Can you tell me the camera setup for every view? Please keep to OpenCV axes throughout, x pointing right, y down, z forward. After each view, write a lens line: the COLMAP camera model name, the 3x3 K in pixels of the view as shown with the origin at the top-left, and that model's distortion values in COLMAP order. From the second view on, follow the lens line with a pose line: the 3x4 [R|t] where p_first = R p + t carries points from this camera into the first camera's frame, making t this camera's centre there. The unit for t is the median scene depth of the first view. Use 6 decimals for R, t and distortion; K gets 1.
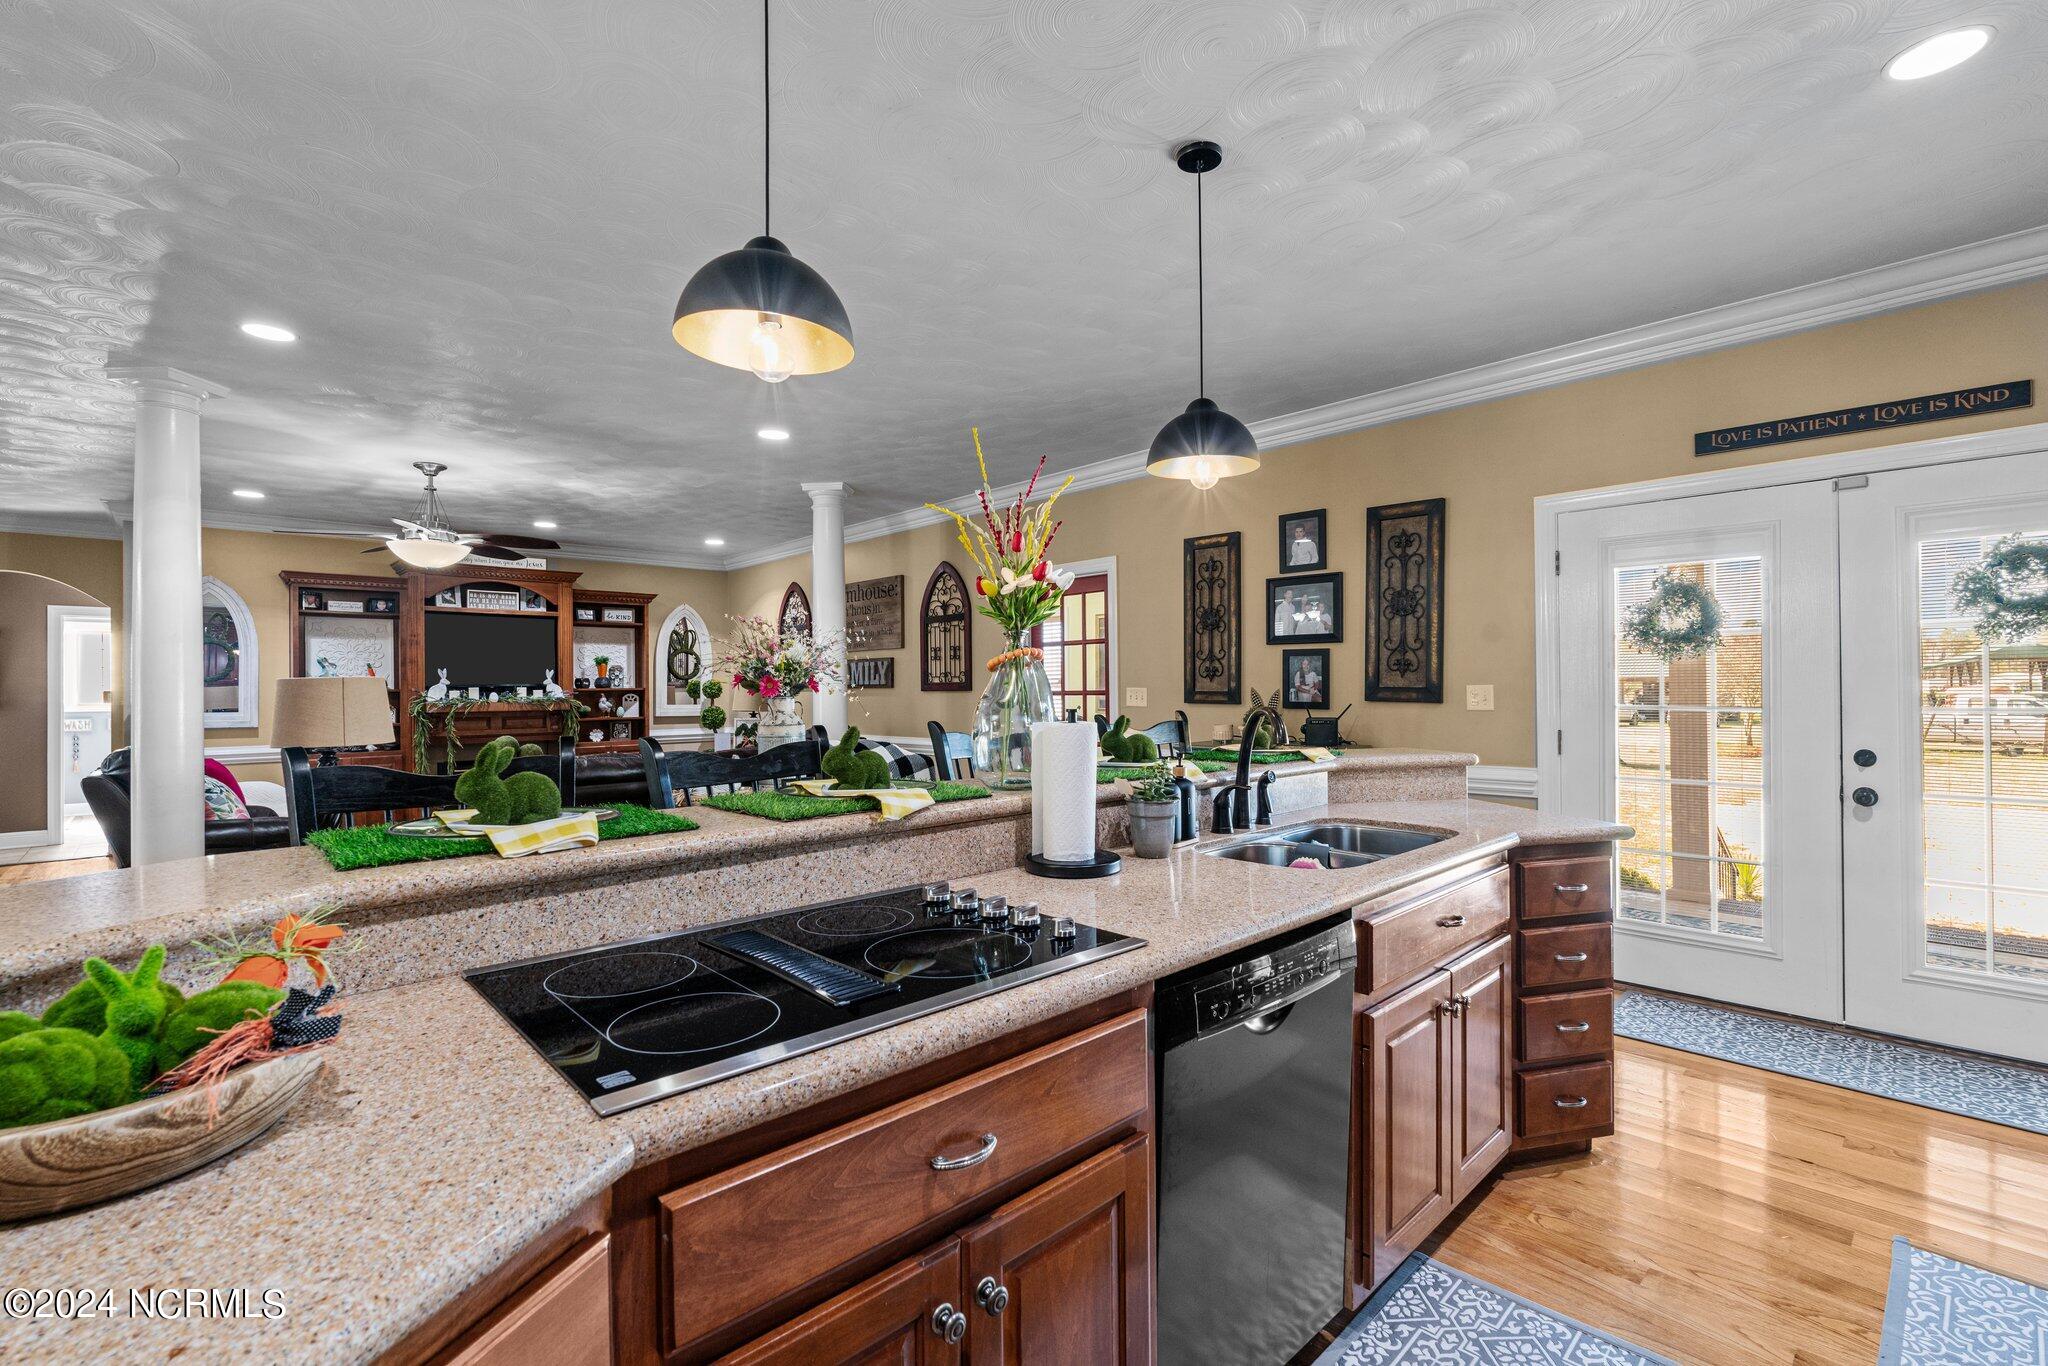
lens RADIAL K [[907.5, 0, 1027.5], [0, 907.5, 676.3], [0, 0, 1]] dist [-0.005287, 0.000493]
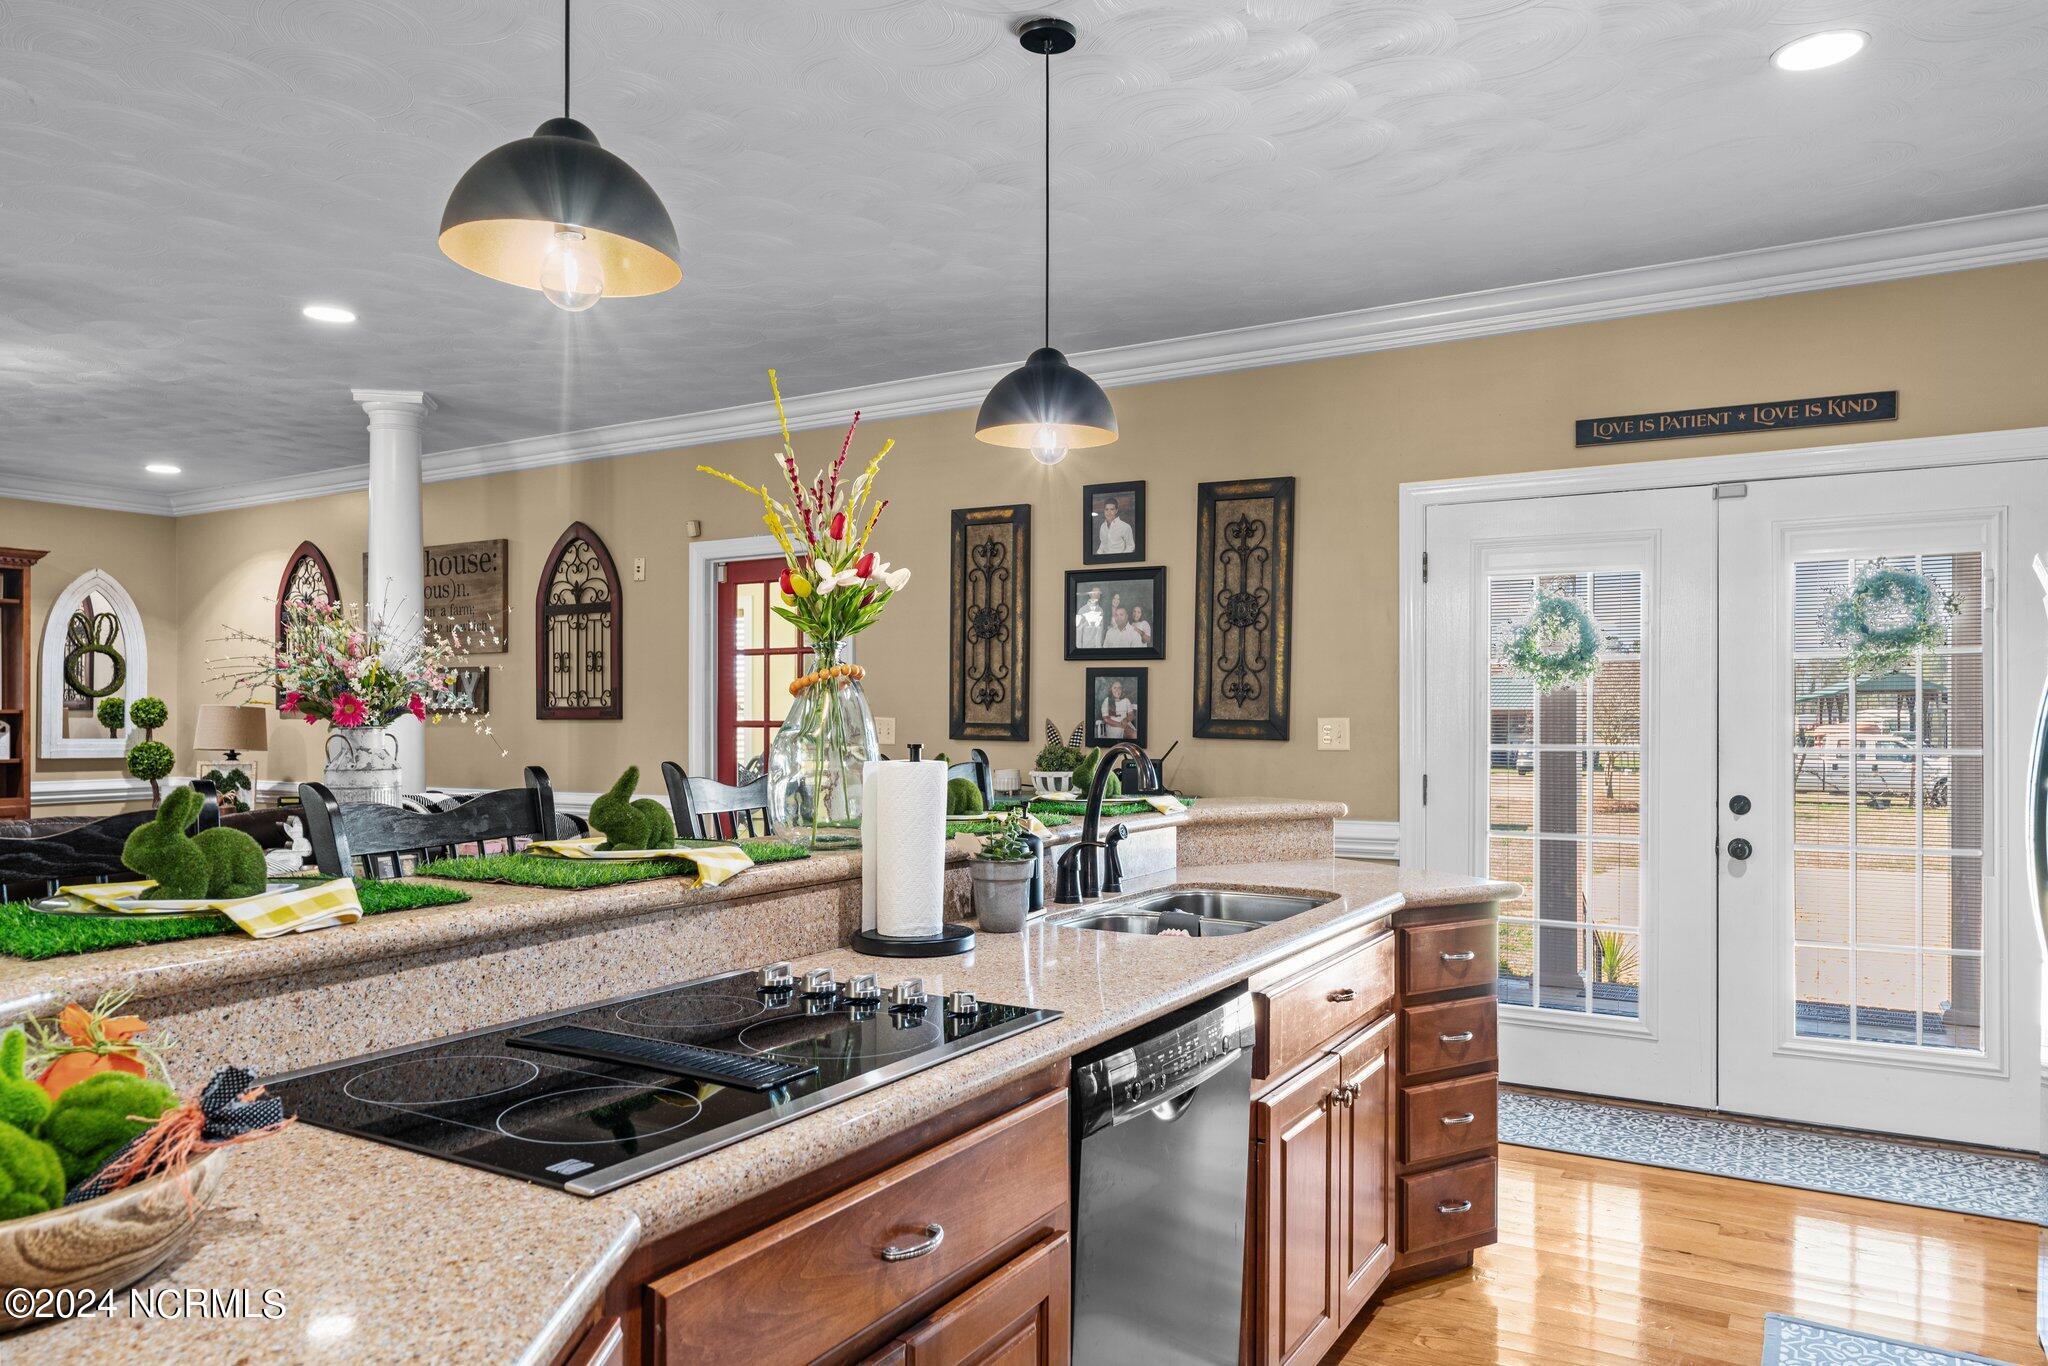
lens RADIAL K [[1393.9, 0, 1020.1], [0, 1393.9, 700.3], [0, 0, 1]] dist [0.002606, 0.001250]
pose [[0.962021, 0.012432, 0.272691, -0.157589], [-0.012590, 0.999920, -0.001168, -0.001434], [-0.272684, -0.002310, 0.962101, -0.152329]]
